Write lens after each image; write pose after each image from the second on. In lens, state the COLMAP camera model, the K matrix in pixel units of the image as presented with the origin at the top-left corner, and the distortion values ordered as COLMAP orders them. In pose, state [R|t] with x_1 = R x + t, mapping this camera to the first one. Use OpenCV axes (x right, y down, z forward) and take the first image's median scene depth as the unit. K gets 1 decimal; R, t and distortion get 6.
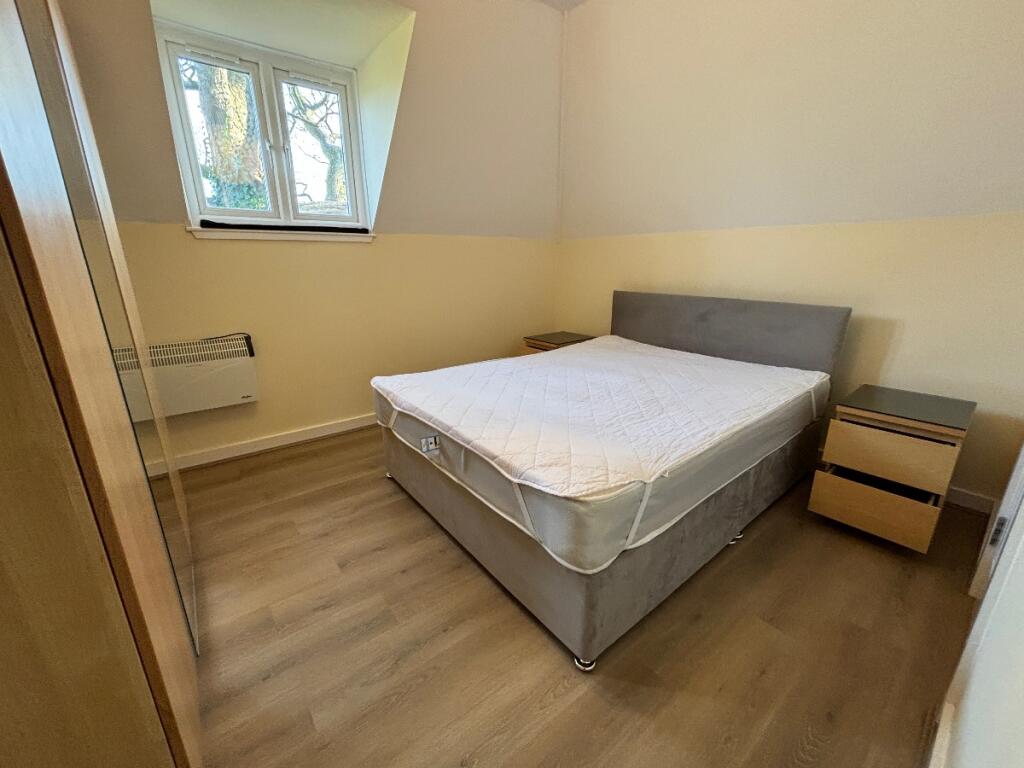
lens RADIAL K [[410.8, 0, 510.4], [0, 410.8, 381.0], [0, 0, 1]] dist [0.000245, -0.000019]
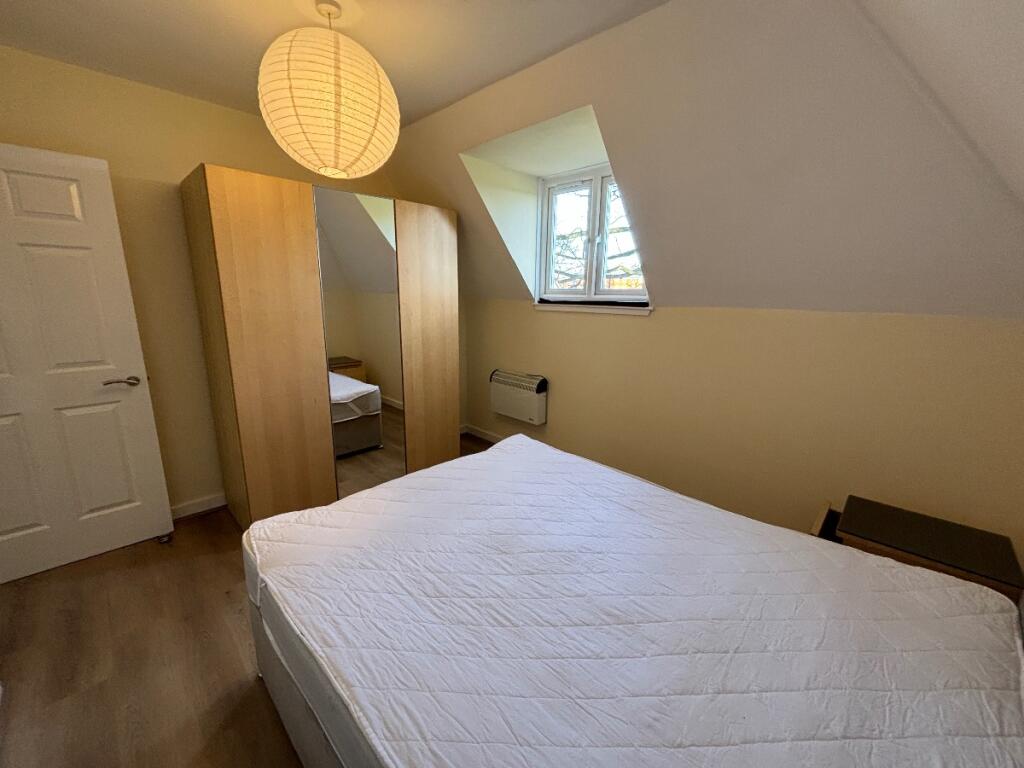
lens RADIAL K [[410.8, 0, 510.4], [0, 410.8, 381.0], [0, 0, 1]] dist [0.000245, -0.000019]
pose [[0.131409, 0.219159, -0.966799, 0.718602], [-0.286640, 0.941998, 0.174576, -0.329132], [0.948983, 0.254183, 0.186607, 0.674782]]
